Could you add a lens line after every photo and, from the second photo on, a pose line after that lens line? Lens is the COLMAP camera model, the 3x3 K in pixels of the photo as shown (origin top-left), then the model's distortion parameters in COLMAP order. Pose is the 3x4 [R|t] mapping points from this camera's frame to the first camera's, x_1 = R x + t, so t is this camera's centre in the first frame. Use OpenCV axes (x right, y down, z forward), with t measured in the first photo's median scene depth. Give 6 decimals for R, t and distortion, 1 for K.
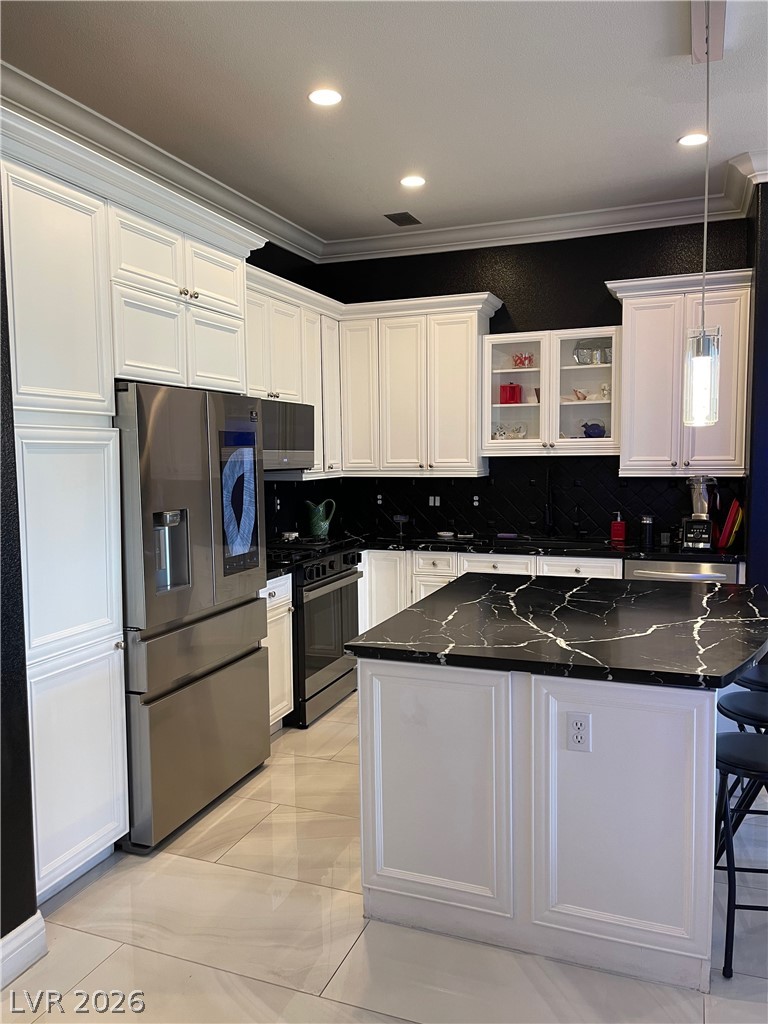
lens RADIAL K [[771.0, 0, 383.9], [0, 771.0, 520.0], [0, 0, 1]] dist [0.046400, -0.088801]
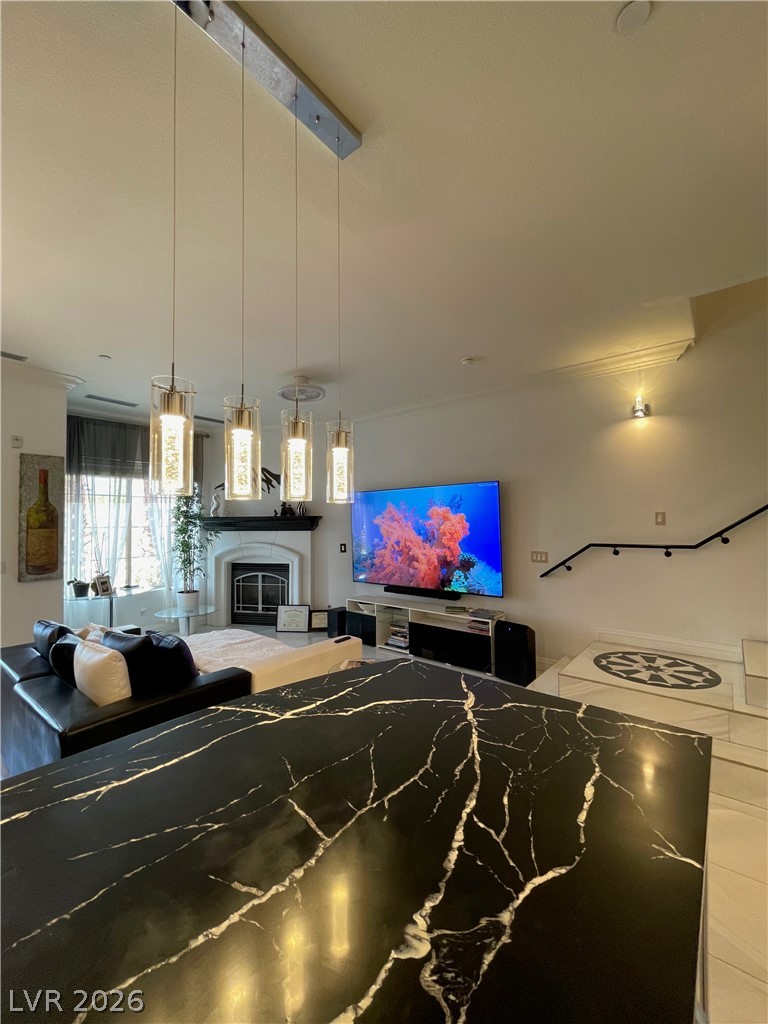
lens RADIAL K [[415.6, 0, 379.3], [0, 415.6, 509.2], [0, 0, 1]] dist [-0.022149, 0.002003]
pose [[-0.946956, 0.028913, 0.320059, 0.154351], [0.045906, 0.997901, 0.045673, -0.141570], [-0.318066, 0.057943, -0.946296, 1.551583]]
